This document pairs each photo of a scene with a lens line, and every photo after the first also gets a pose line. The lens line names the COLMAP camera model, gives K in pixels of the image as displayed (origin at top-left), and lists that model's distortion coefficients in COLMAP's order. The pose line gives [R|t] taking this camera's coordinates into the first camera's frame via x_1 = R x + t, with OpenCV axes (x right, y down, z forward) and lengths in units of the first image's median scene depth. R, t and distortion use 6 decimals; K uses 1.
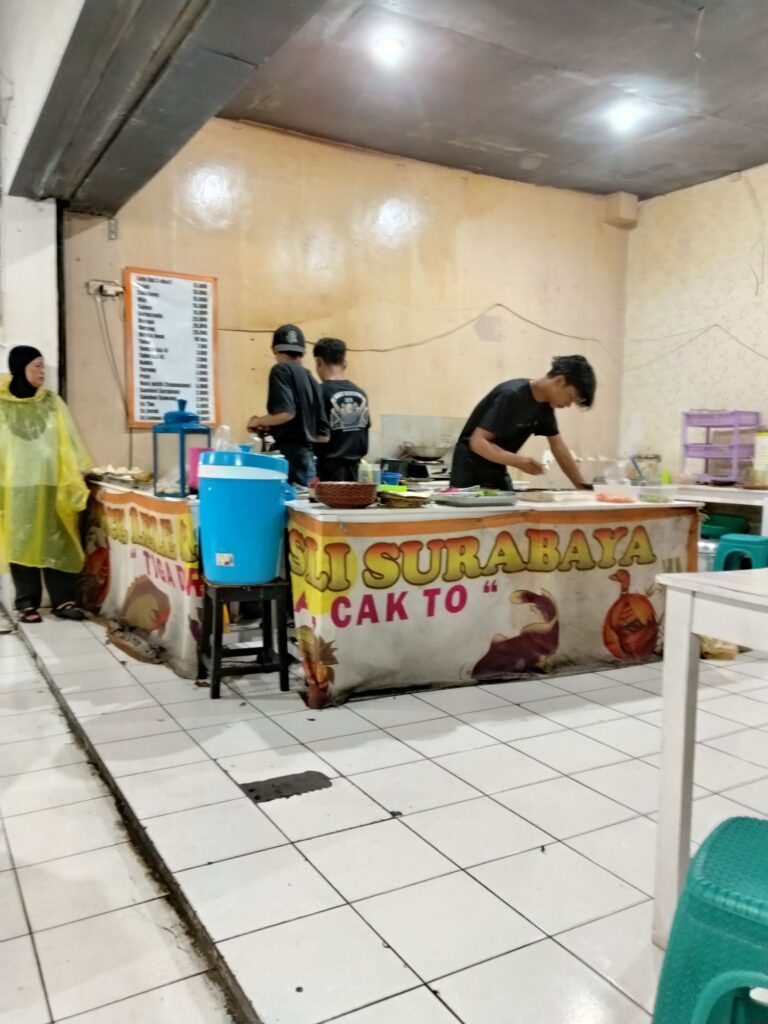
lens RADIAL K [[813.9, 0, 384.0], [0, 813.9, 512.0], [0, 0, 1]] dist [0.002016, -0.004169]
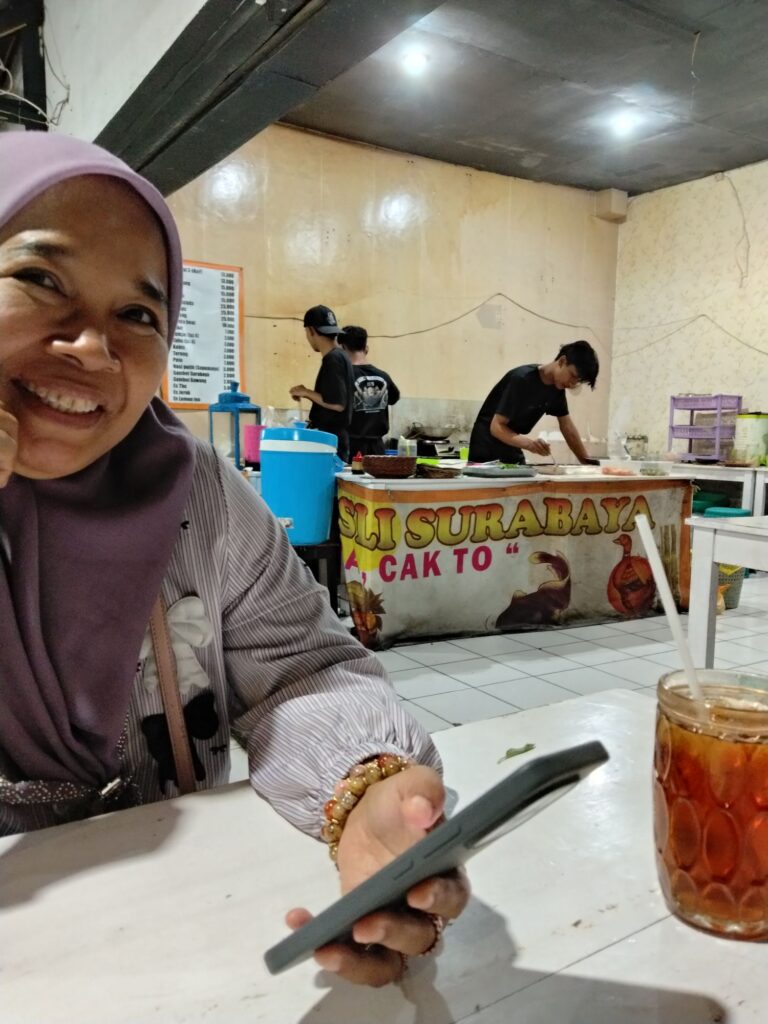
lens RADIAL K [[811.4, 0, 384.0], [0, 811.4, 512.0], [0, 0, 1]] dist [0.031405, -0.067745]
pose [[0.999458, -0.000160, 0.032904, -0.067041], [-0.000484, 0.999809, 0.019543, 0.014879], [-0.032901, -0.019549, 0.999267, -0.098789]]
